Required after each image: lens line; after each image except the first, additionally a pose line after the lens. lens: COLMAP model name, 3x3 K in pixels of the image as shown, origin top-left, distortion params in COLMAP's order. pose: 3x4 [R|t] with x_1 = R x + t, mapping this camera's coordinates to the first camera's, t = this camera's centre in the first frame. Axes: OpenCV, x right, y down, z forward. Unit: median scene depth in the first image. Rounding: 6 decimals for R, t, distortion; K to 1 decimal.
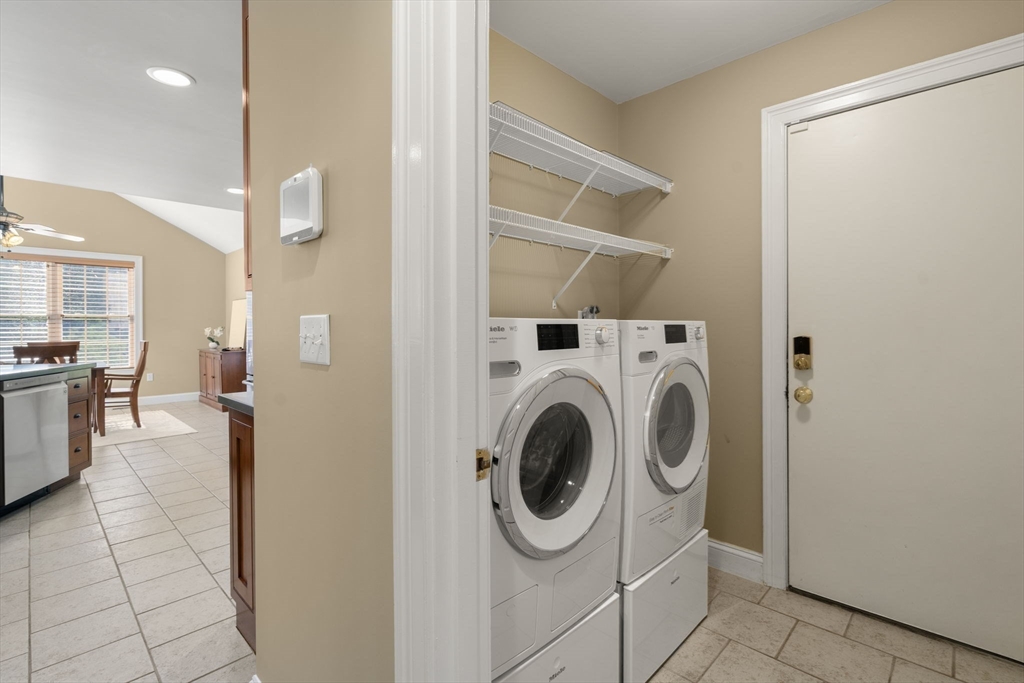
lens RADIAL K [[468.3, 0, 513.3], [0, 468.3, 327.4], [0, 0, 1]] dist [-0.001395, 0.000288]
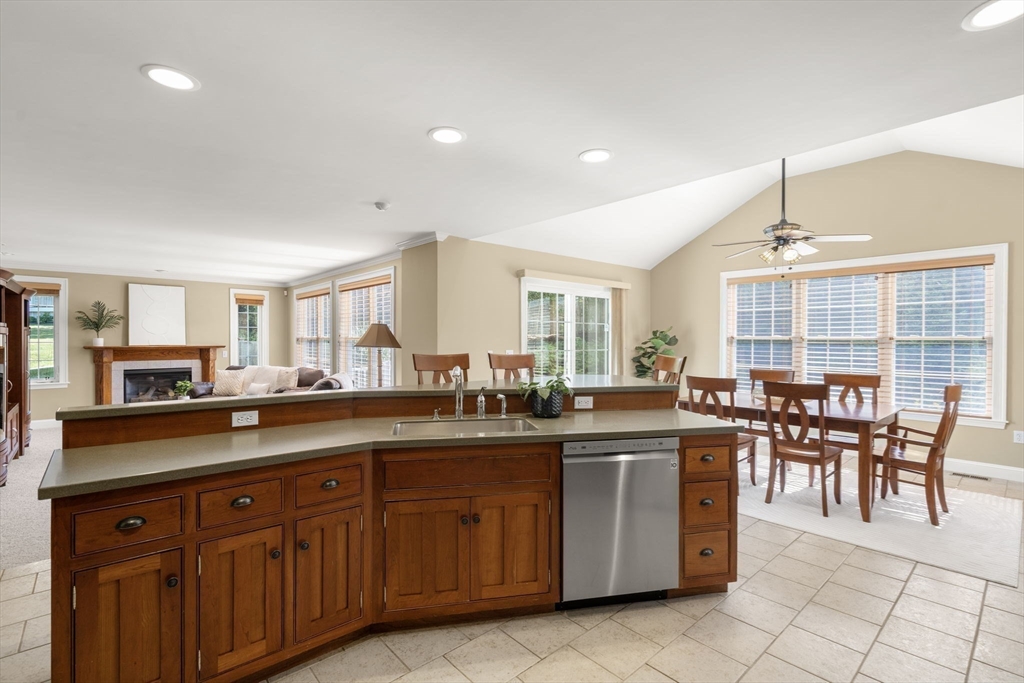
lens RADIAL K [[468.3, 0, 518.8], [0, 468.3, 340.6], [0, 0, 1]] dist [-0.001395, 0.000288]
pose [[-0.063428, 0.007027, -0.997962, -0.130347], [-0.003253, 0.999968, 0.007248, -0.024966], [0.997981, 0.003706, -0.063403, 0.413253]]
